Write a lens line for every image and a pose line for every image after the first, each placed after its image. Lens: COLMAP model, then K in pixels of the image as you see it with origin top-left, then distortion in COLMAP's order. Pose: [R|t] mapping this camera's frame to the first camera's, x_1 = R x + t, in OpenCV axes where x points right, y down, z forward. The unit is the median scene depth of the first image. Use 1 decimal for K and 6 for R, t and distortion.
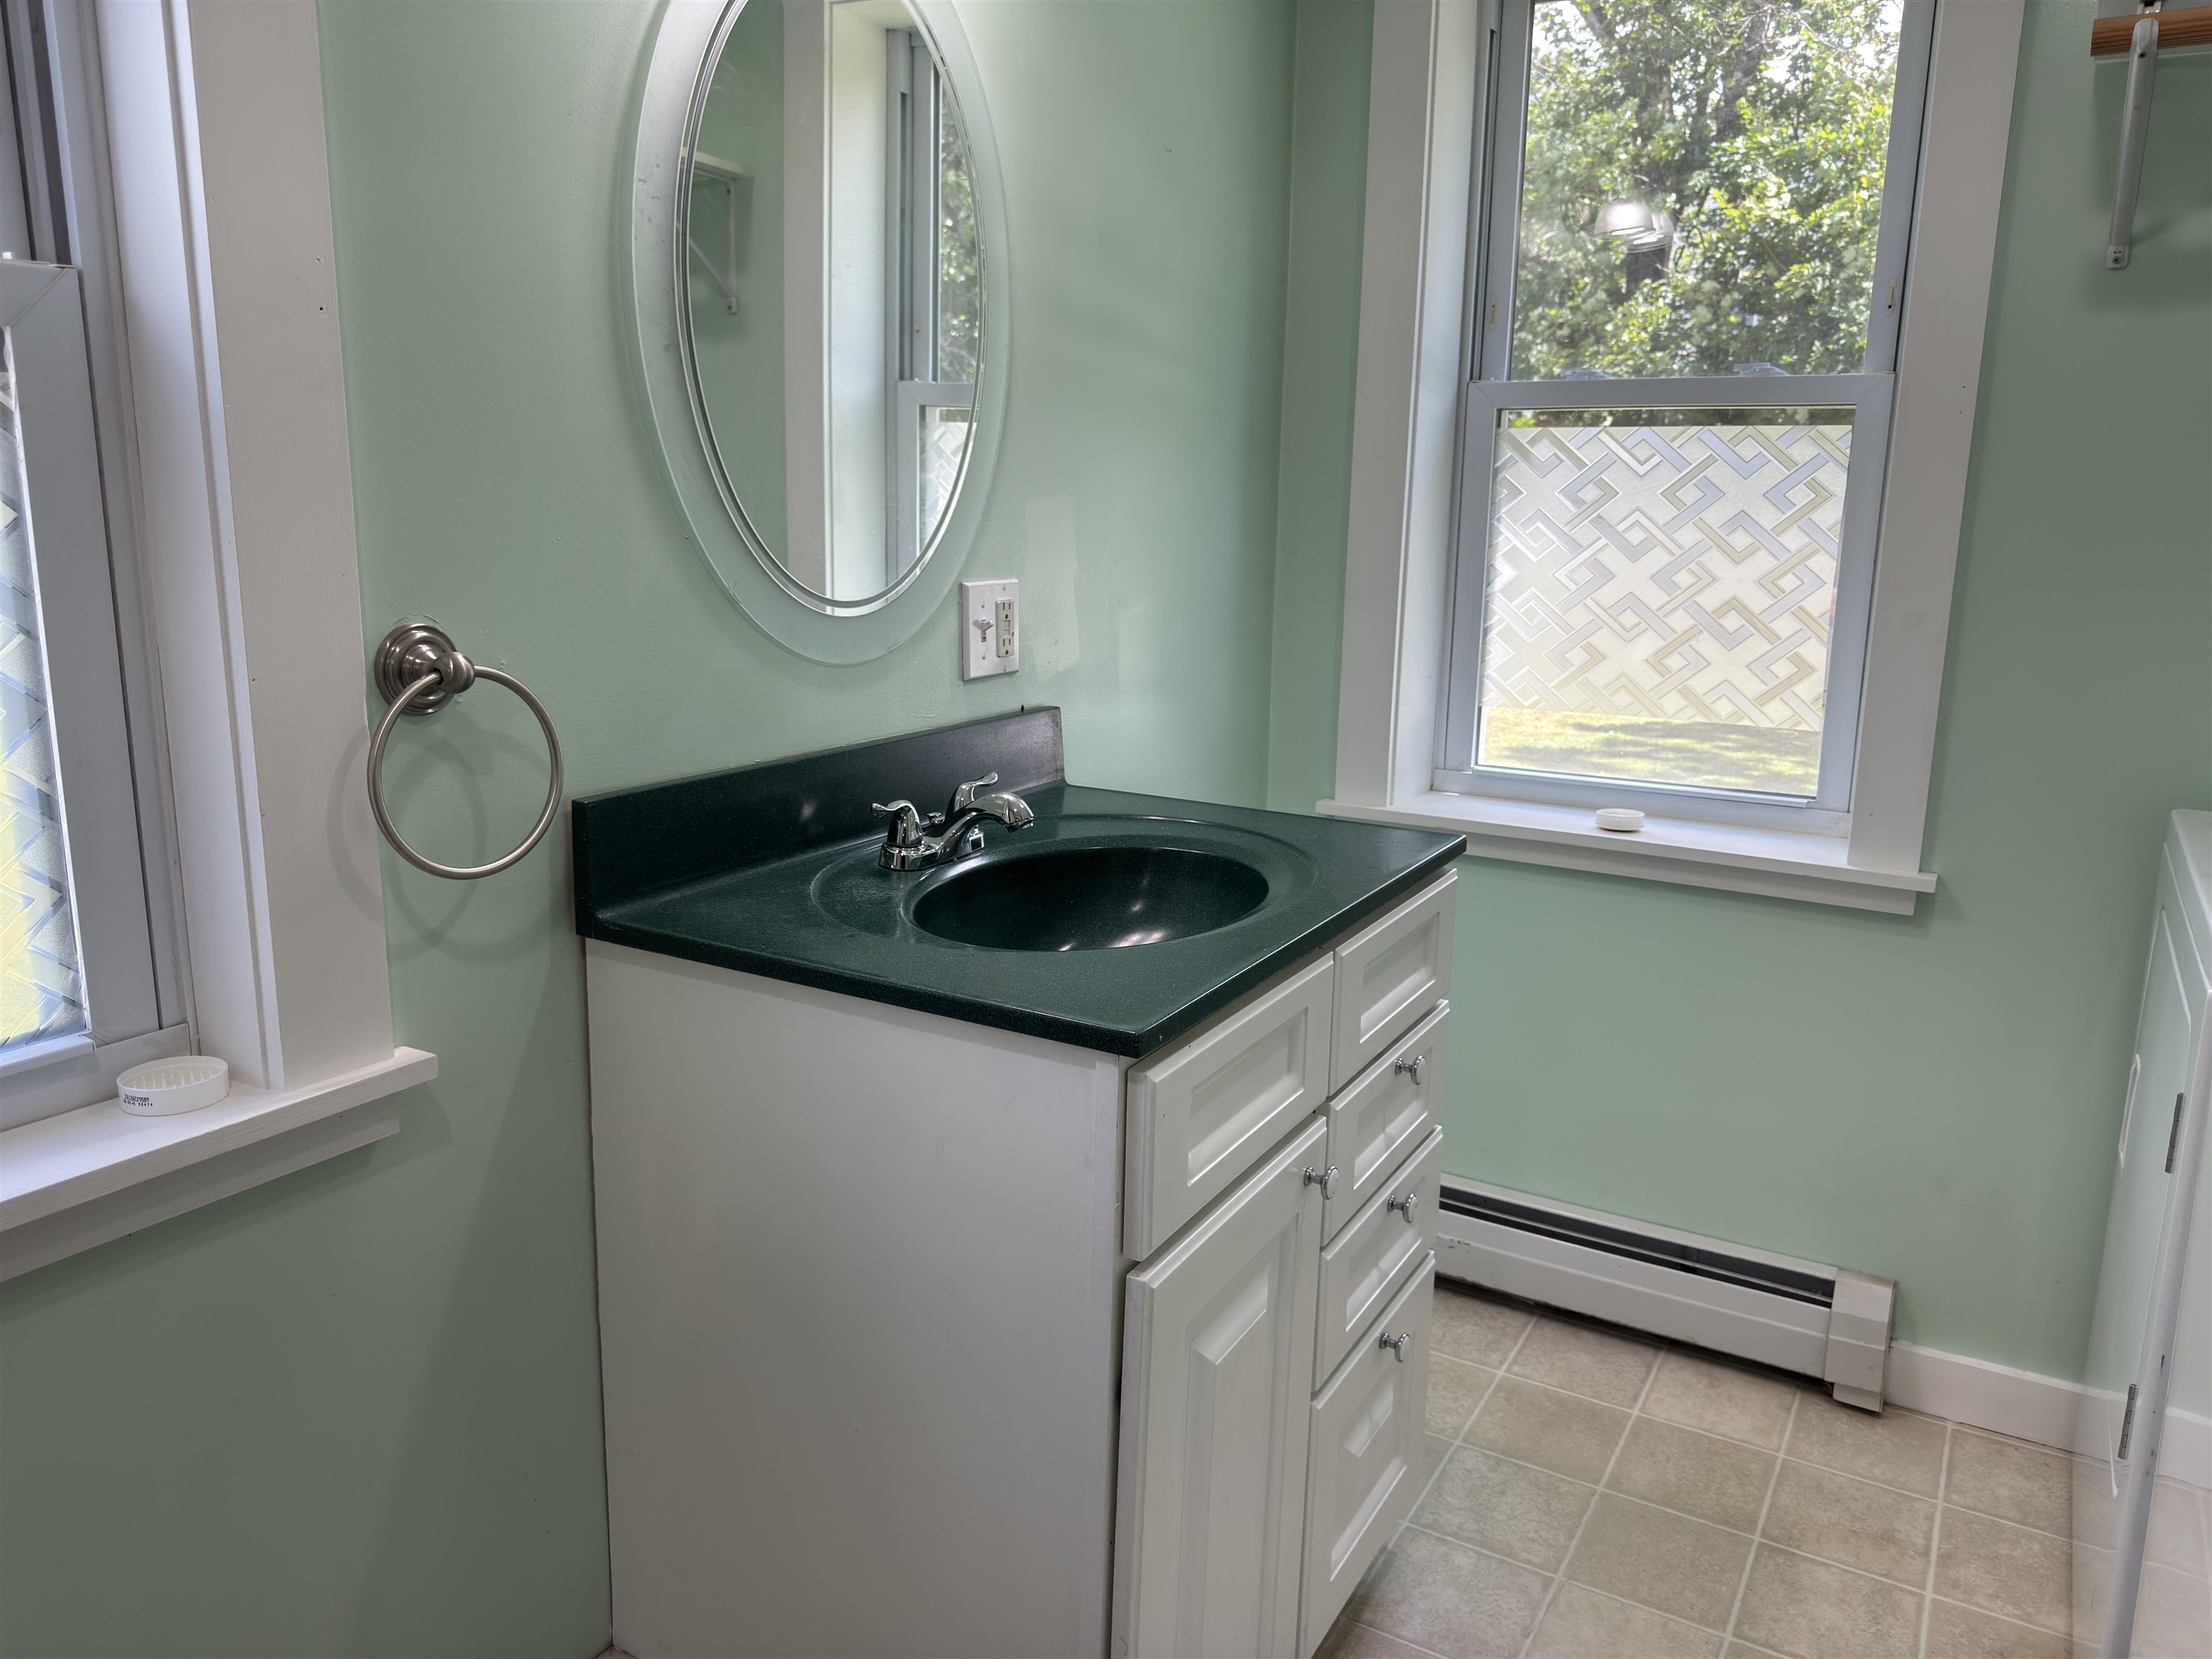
lens RADIAL K [[1563.4, 0, 1113.5], [0, 1563.4, 831.4], [0, 0, 1]] dist [0.025794, -0.029068]
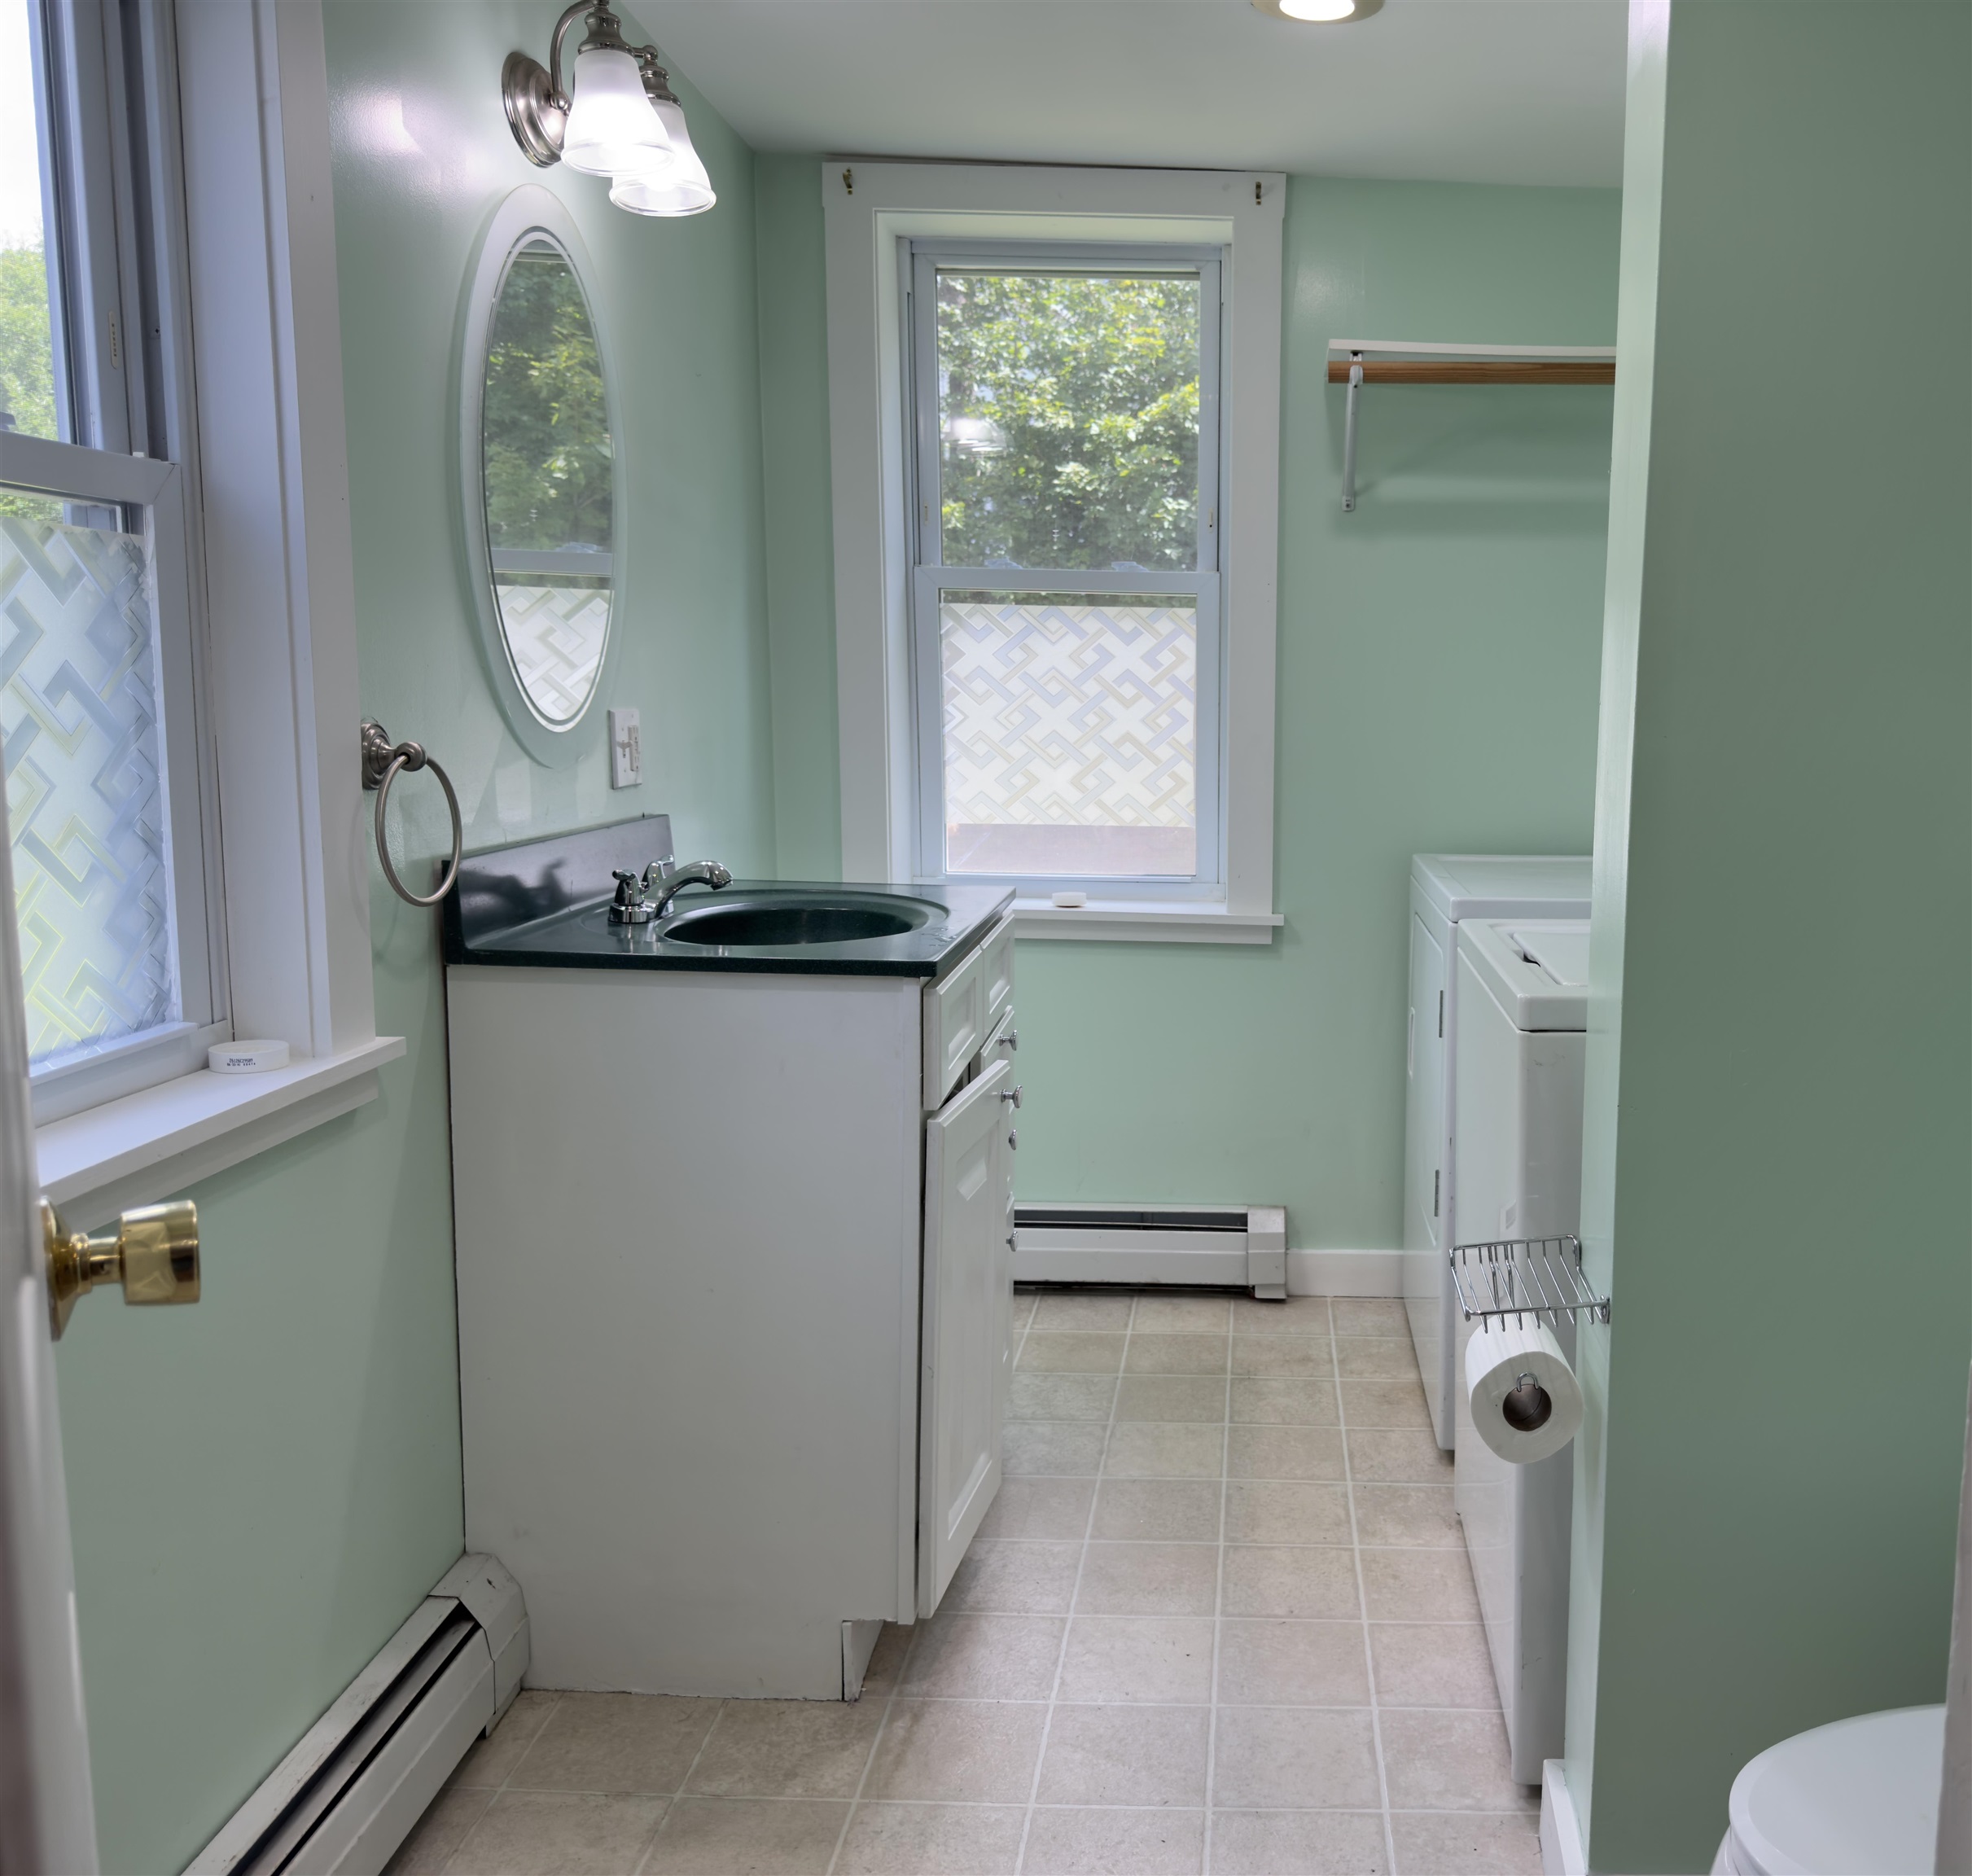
lens RADIAL K [[1700.0, 0, 1221.7], [0, 1700.0, 908.3], [0, 0, 1]] dist [0.162654, -0.307999]
pose [[0.874249, -0.062854, 0.481391, -0.283343], [0.099273, 0.993776, -0.050535, 0.095115], [-0.475219, 0.091969, 0.875048, -0.352714]]
